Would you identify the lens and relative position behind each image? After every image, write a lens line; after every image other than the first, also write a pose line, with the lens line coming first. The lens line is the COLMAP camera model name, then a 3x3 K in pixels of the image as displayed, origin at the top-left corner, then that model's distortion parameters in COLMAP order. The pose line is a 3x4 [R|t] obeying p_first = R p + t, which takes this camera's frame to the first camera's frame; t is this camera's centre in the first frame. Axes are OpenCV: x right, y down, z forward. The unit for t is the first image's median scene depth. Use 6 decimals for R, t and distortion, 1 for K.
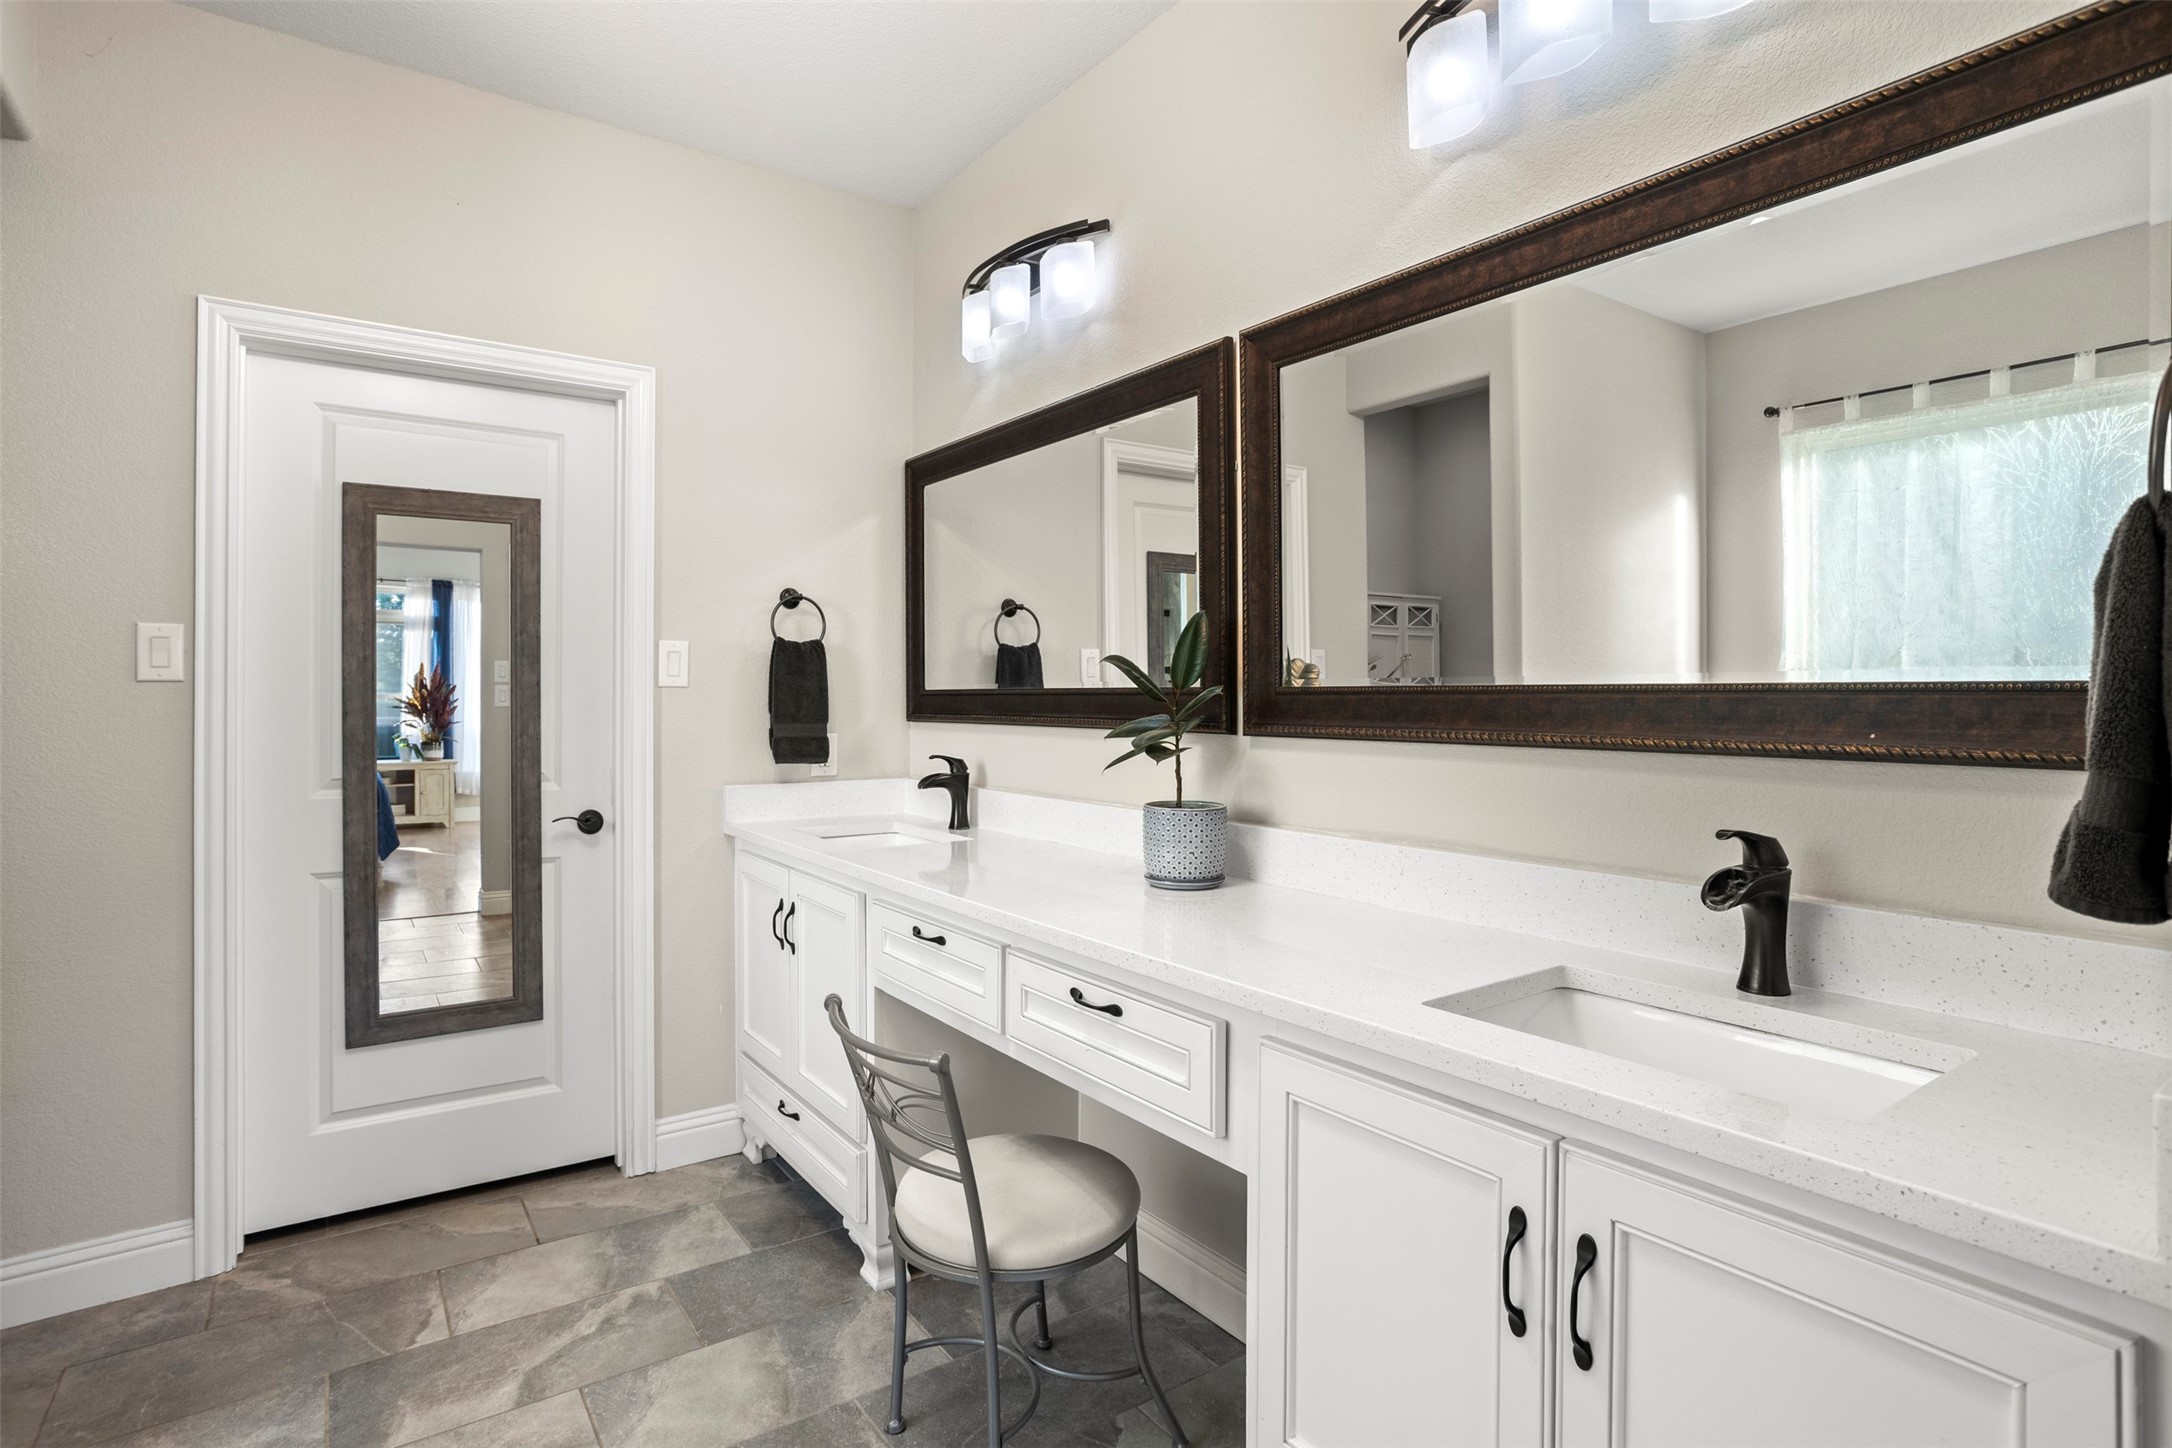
lens RADIAL K [[1096.0, 0, 1075.6], [0, 1096.0, 692.2], [0, 0, 1]] dist [-0.056807, 0.030339]
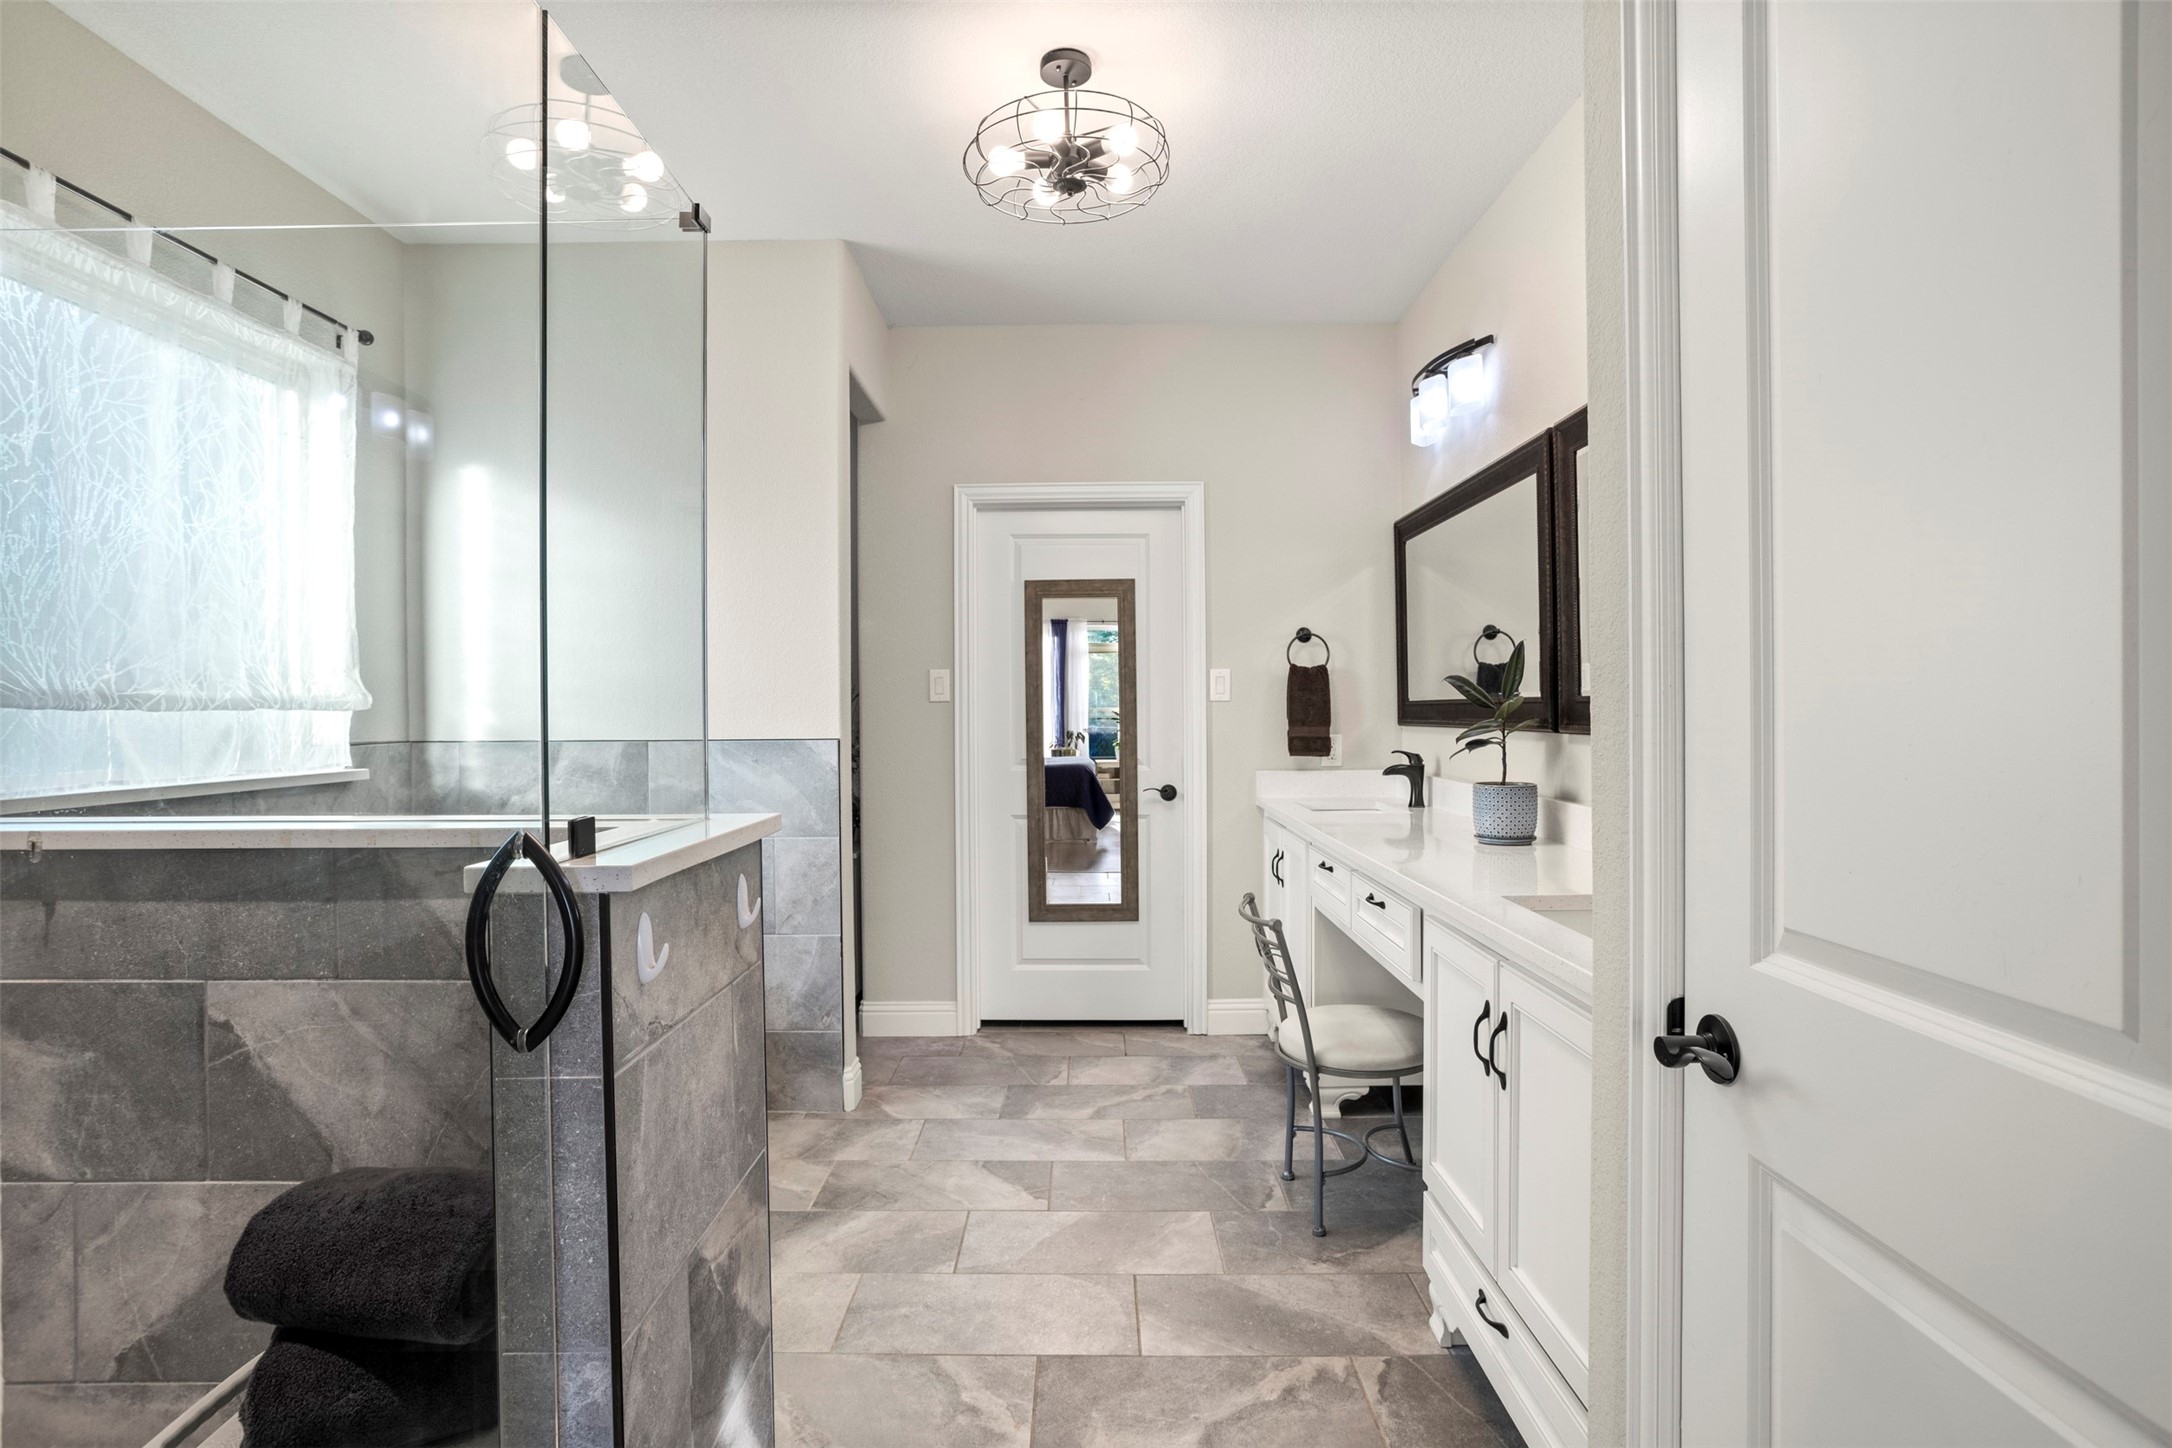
lens RADIAL K [[1090.1, 0, 1078.3], [0, 1090.1, 706.7], [0, 0, 1]] dist [-0.057863, 0.035637]
pose [[0.811531, -0.009775, -0.584227, 0.367976], [0.011529, 0.999933, -0.000716, 0.001371], [0.584195, -0.006155, 0.811590, -0.321000]]
